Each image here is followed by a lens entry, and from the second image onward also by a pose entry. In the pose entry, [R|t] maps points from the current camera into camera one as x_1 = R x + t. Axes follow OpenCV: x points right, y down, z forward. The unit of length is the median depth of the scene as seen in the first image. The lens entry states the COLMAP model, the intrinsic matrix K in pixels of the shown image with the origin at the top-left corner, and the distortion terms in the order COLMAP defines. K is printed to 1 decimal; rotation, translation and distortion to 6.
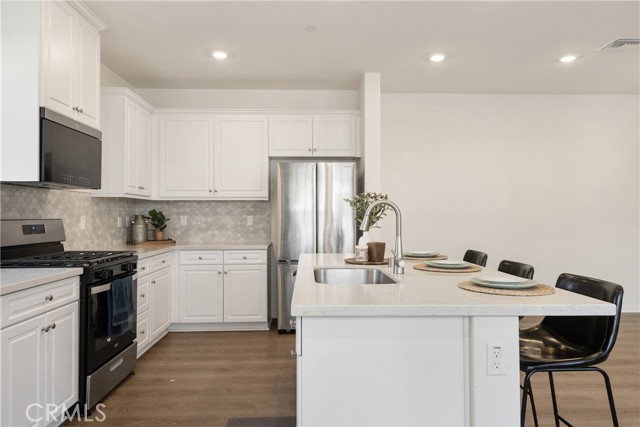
lens RADIAL K [[435.5, 0, 319.4], [0, 435.5, 210.1], [0, 0, 1]] dist [0.006408, 0.001070]
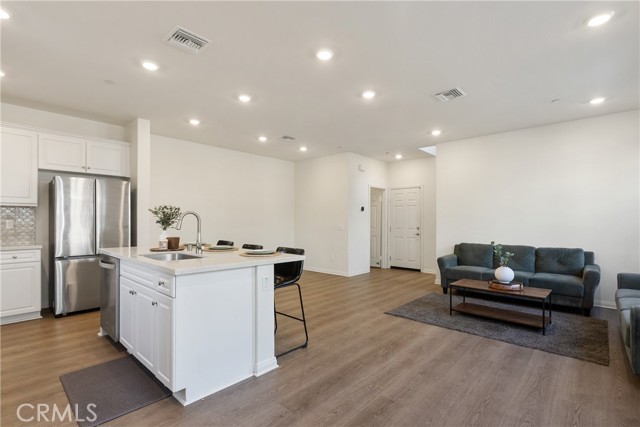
lens RADIAL K [[298.8, 0, 323.9], [0, 298.8, 220.8], [0, 0, 1]] dist [-0.003449, 0.001285]
pose [[0.693281, 0.003377, 0.720659, -0.193011], [-0.012706, 0.999891, 0.007538, -0.000462], [-0.720555, -0.014383, 0.693249, -0.111367]]
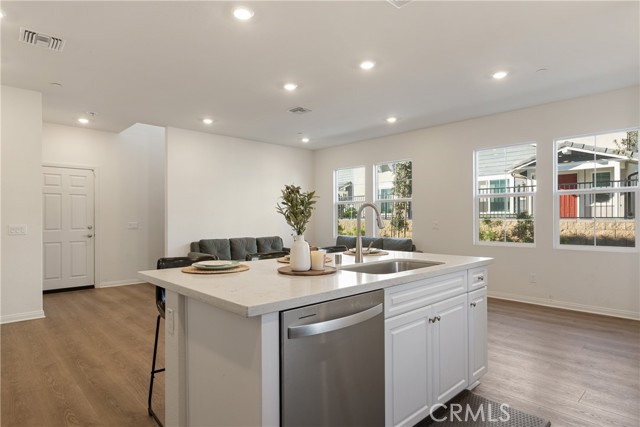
lens RADIAL K [[360.6, 0, 319.8], [0, 360.6, 216.2], [0, 0, 1]] dist [0.000713, 0.002578]
pose [[-0.665984, 0.000205, 0.745966, -0.295455], [-0.007606, 0.999946, -0.007065, 0.006933], [-0.745927, -0.010379, -0.665946, 1.022347]]
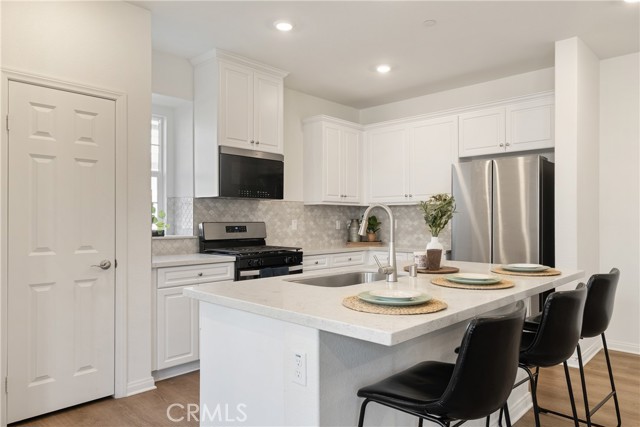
lens RADIAL K [[435.5, 0, 322.0], [0, 435.5, 217.7], [0, 0, 1]] dist [0.006408, 0.001070]
pose [[0.705242, -0.004071, -0.708955, 0.420469], [0.009835, 0.999943, 0.004041, 0.002655], [0.708899, -0.009822, 0.705242, 0.135780]]
